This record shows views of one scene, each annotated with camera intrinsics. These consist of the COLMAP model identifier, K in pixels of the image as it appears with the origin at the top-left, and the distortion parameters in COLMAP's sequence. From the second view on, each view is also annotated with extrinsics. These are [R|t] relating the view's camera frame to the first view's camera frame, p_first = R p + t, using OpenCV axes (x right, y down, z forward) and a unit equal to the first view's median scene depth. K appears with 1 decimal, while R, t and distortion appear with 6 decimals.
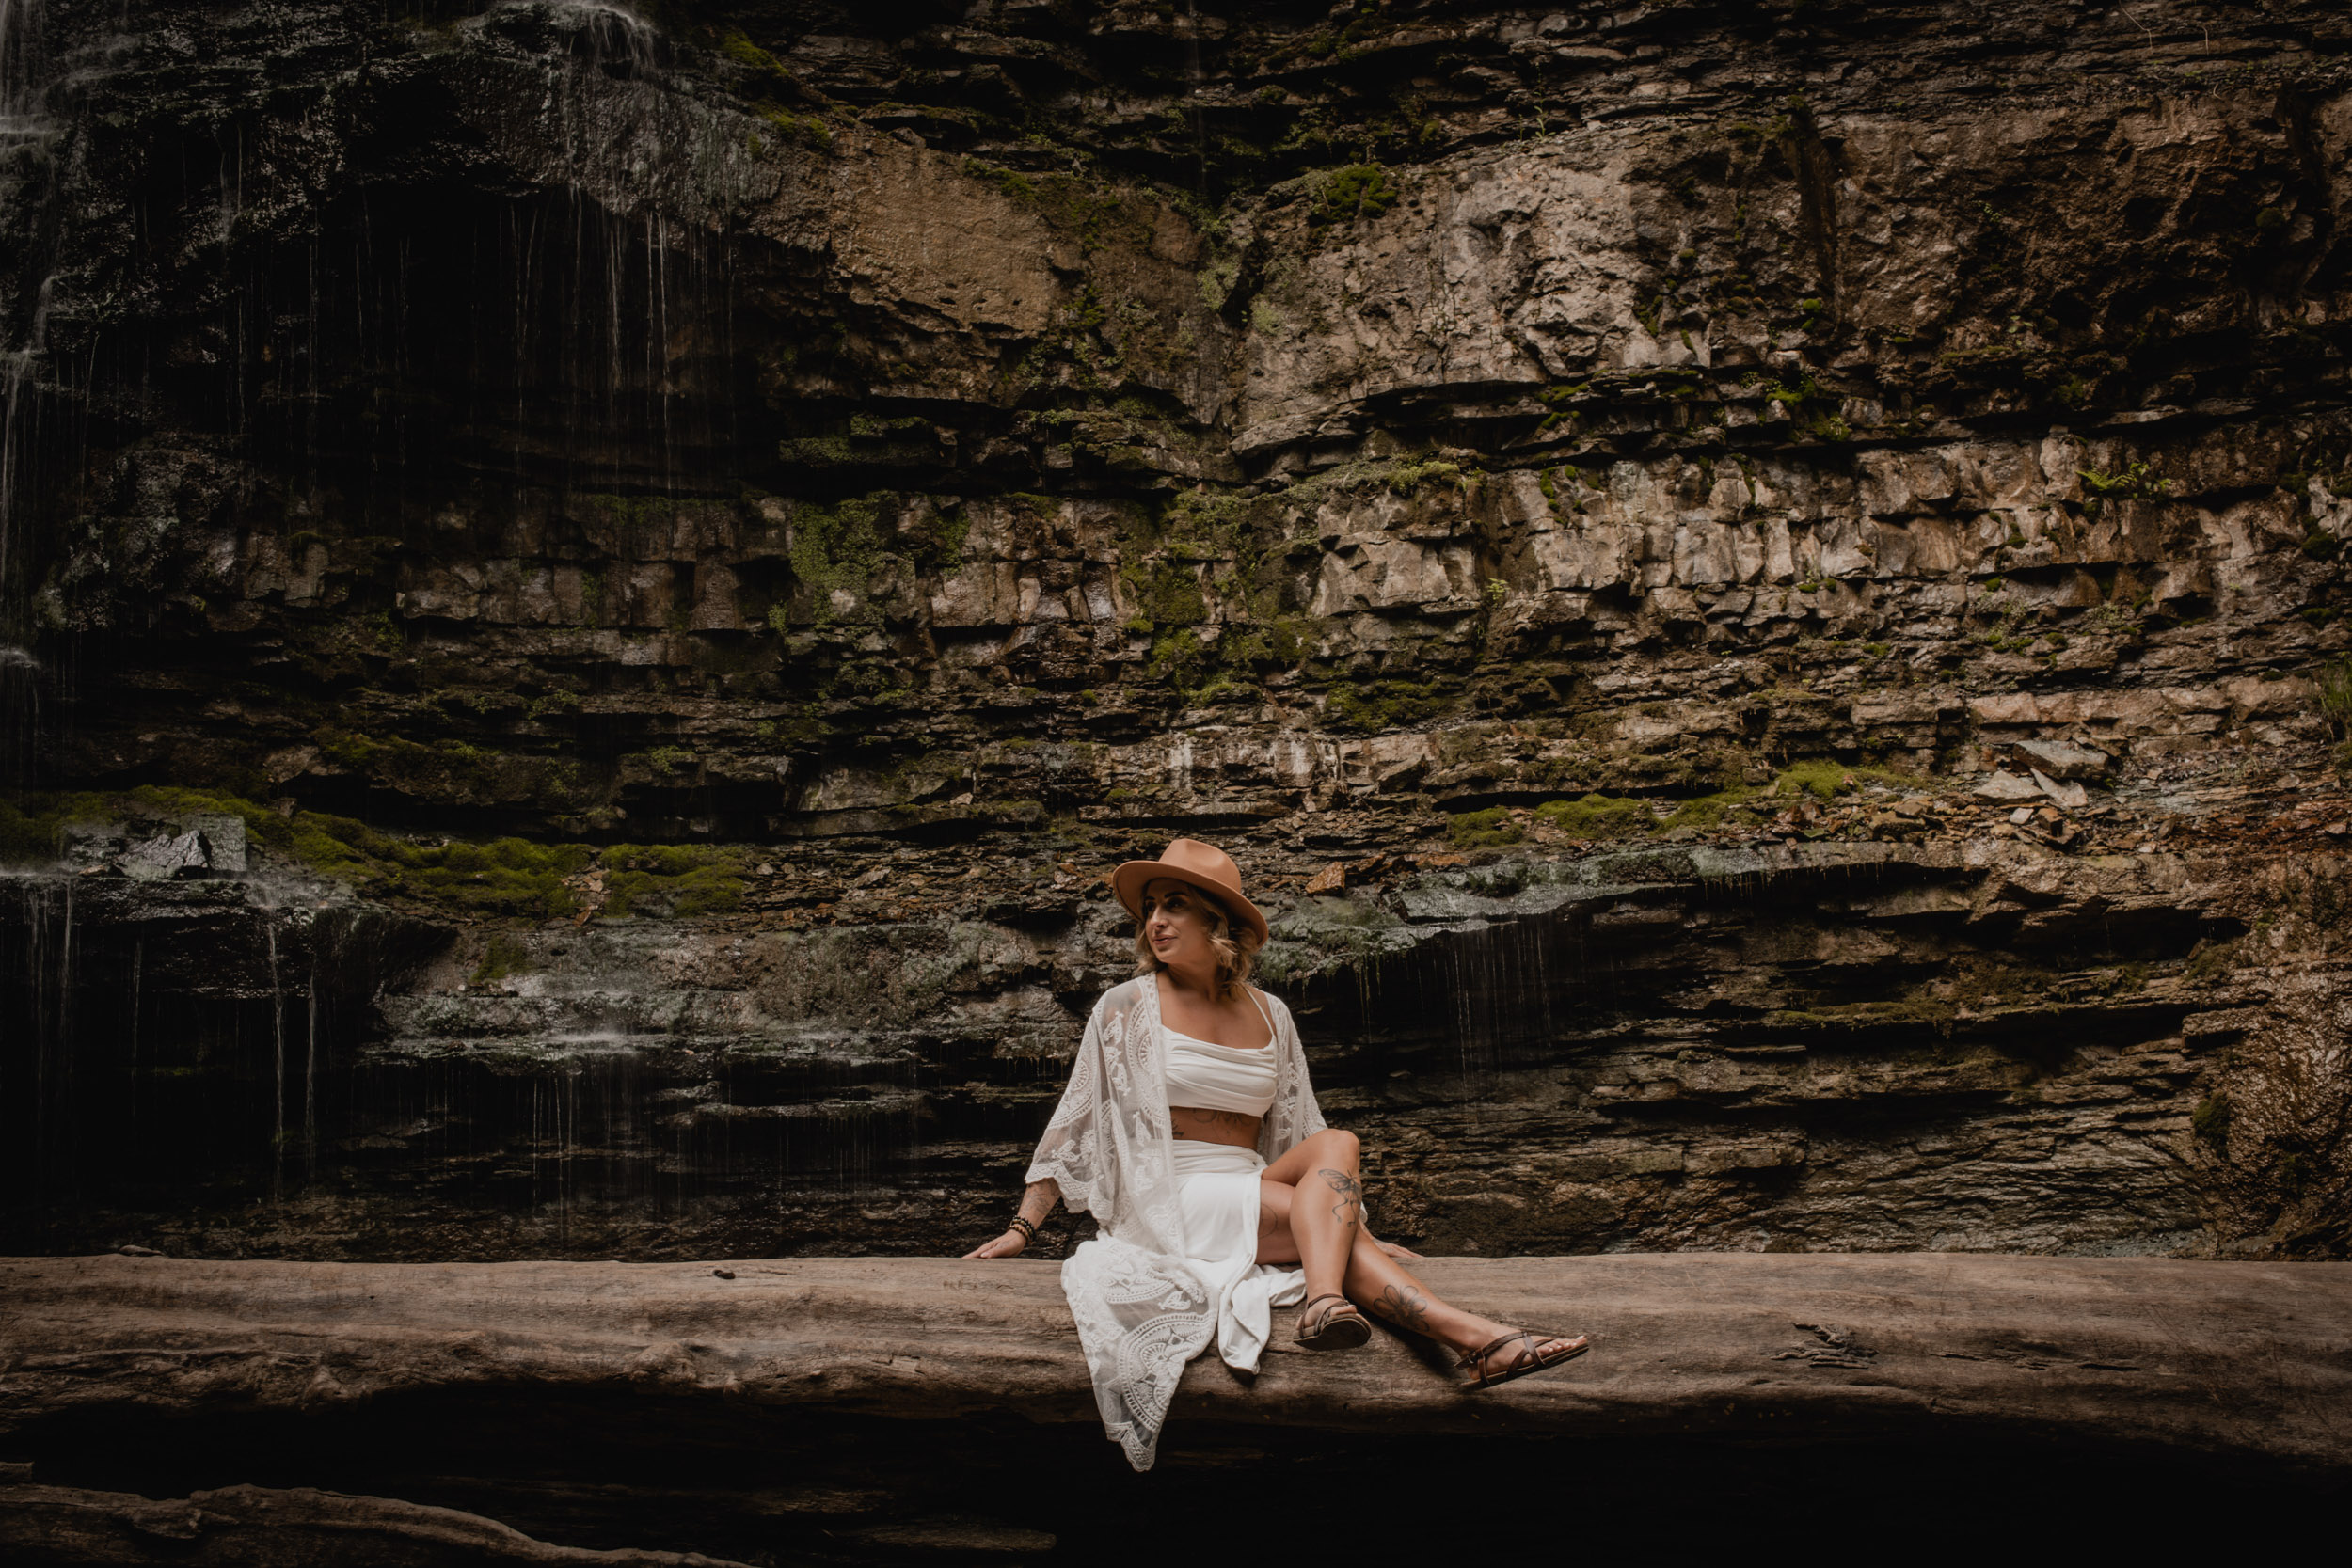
lens RADIAL K [[3379.3, 0, 1171.6], [0, 3379.3, 808.0], [0, 0, 1]] dist [-0.003230, 0.143045]
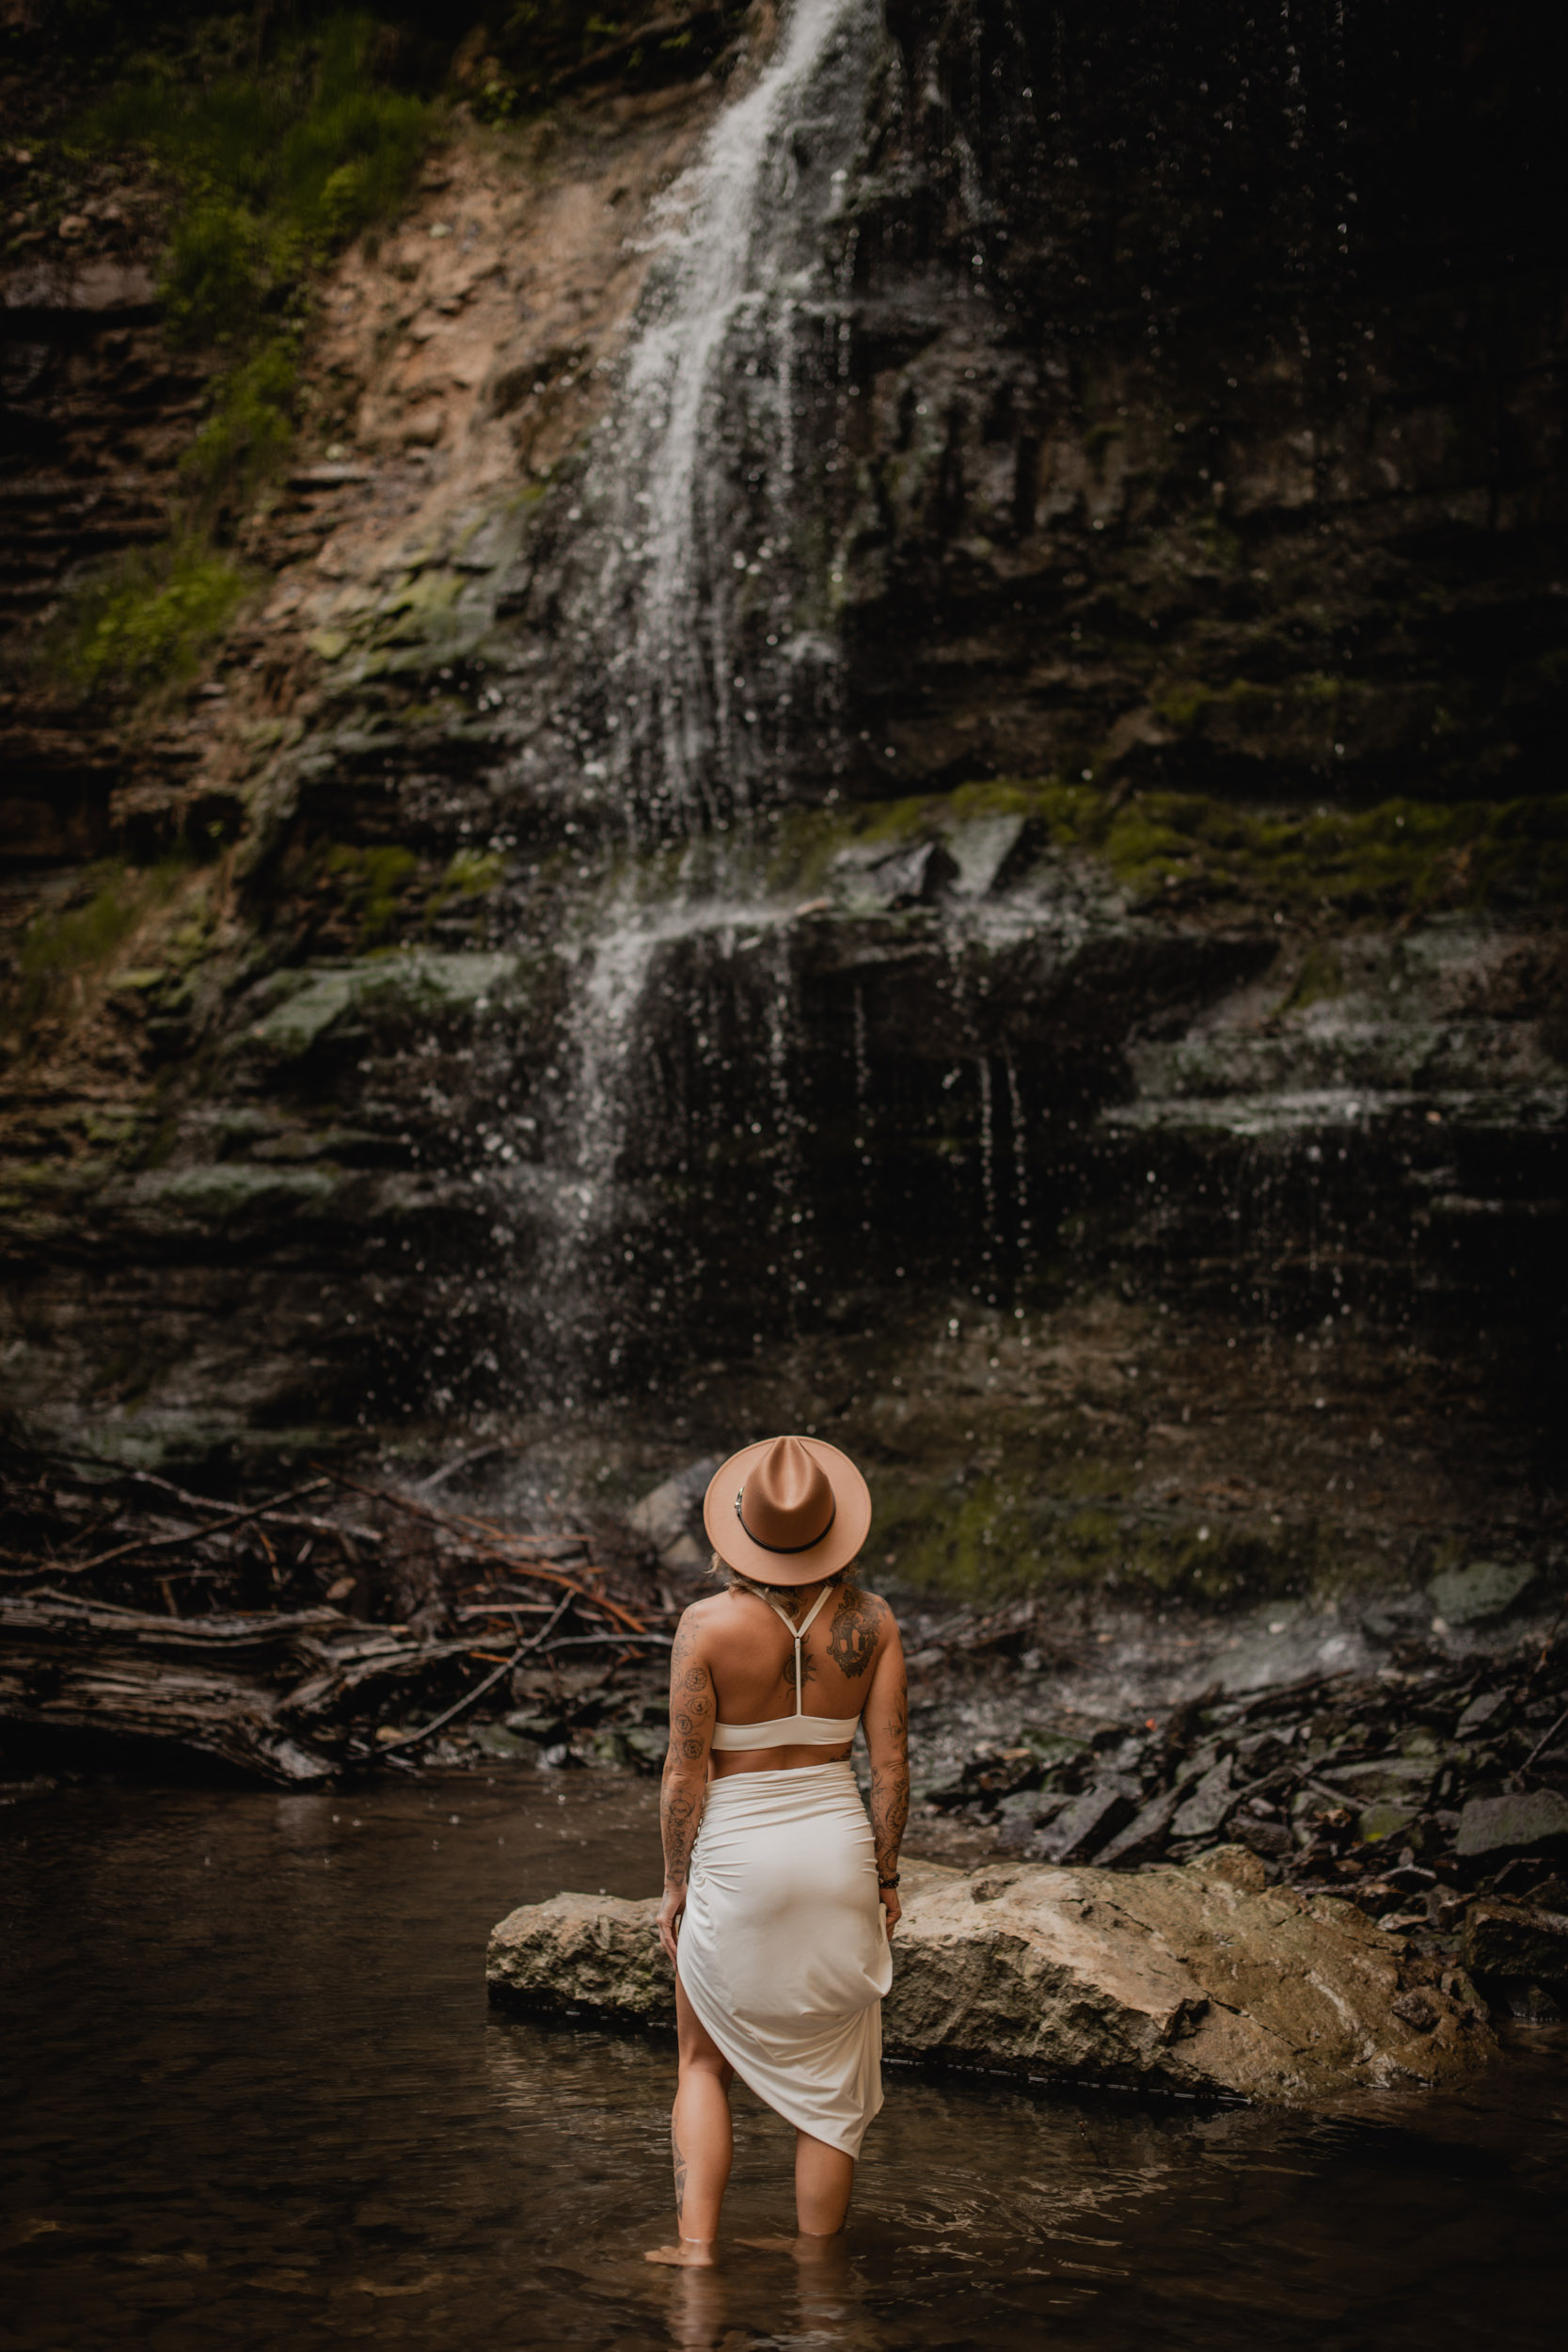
lens RADIAL K [[3428.9, 0, 798.4], [0, 3428.9, 1164.3], [0, 0, 1]] dist [-0.010548, 0.155778]
pose [[0.554030, 0.012276, -0.832406, 0.346932], [0.123880, 0.987543, 0.097015, -0.001163], [0.823228, -0.156868, 0.545608, 0.496228]]
